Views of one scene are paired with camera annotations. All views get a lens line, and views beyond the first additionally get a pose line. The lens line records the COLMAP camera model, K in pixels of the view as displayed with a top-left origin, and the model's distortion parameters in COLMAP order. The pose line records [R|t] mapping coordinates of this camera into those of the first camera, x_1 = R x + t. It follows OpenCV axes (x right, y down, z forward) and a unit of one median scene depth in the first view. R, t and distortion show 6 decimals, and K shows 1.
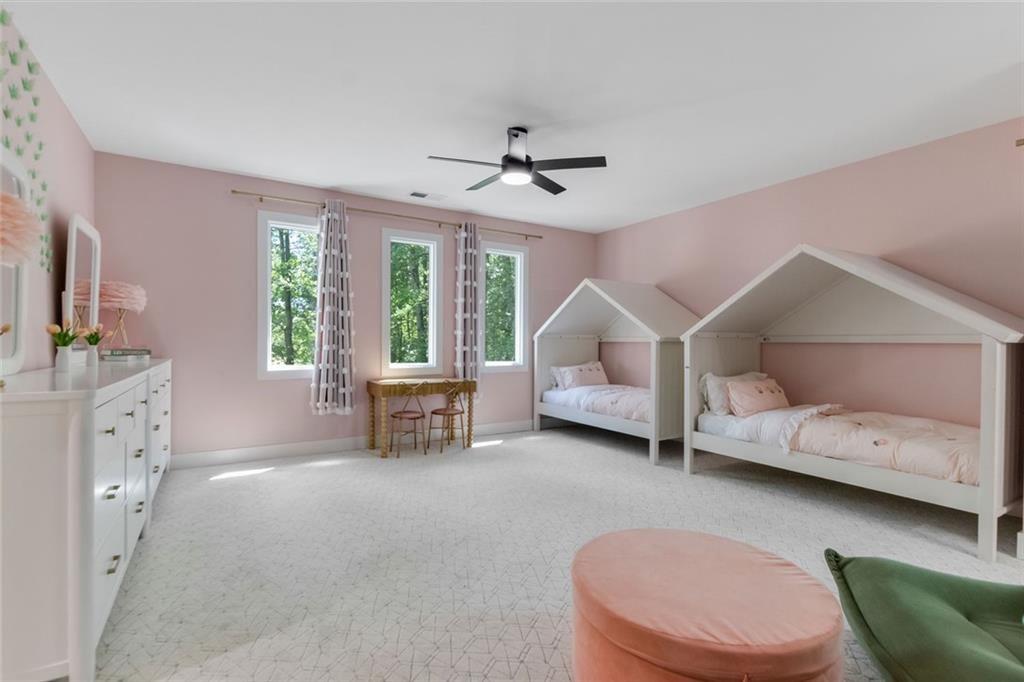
lens RADIAL K [[483.9, 0, 510.2], [0, 483.9, 345.8], [0, 0, 1]] dist [0.004695, -0.000972]
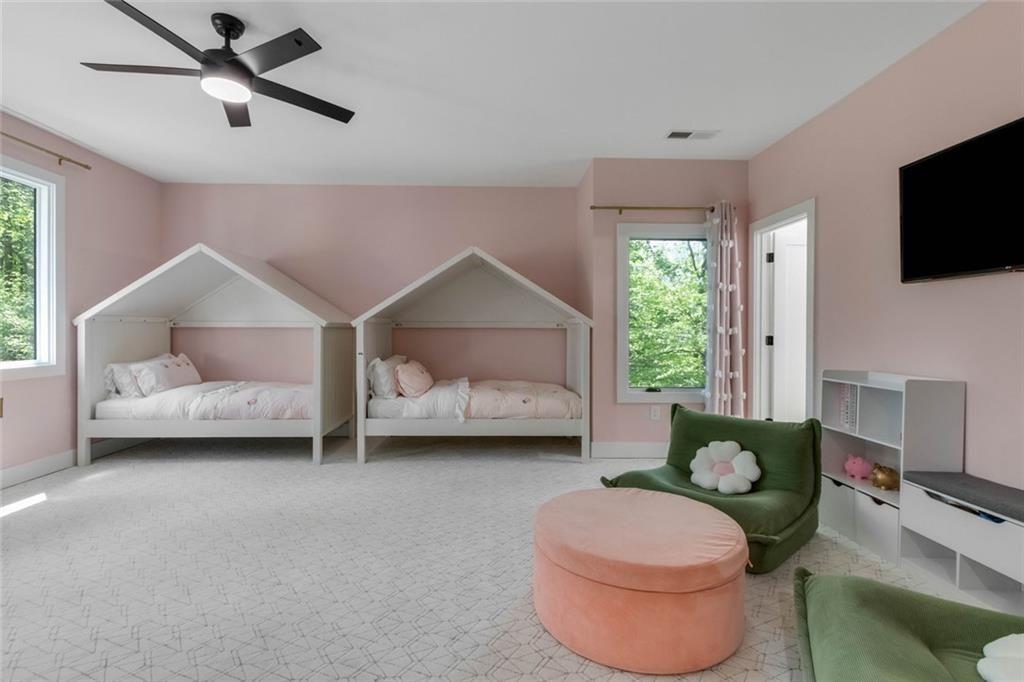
lens RADIAL K [[483.9, 0, 506.7], [0, 483.9, 331.0], [0, 0, 1]] dist [0.004695, -0.000972]
pose [[0.490864, -0.008756, 0.871192, -0.318805], [0.007244, 0.999956, 0.005969, -0.004753], [-0.871206, 0.003381, 0.490906, 0.258762]]
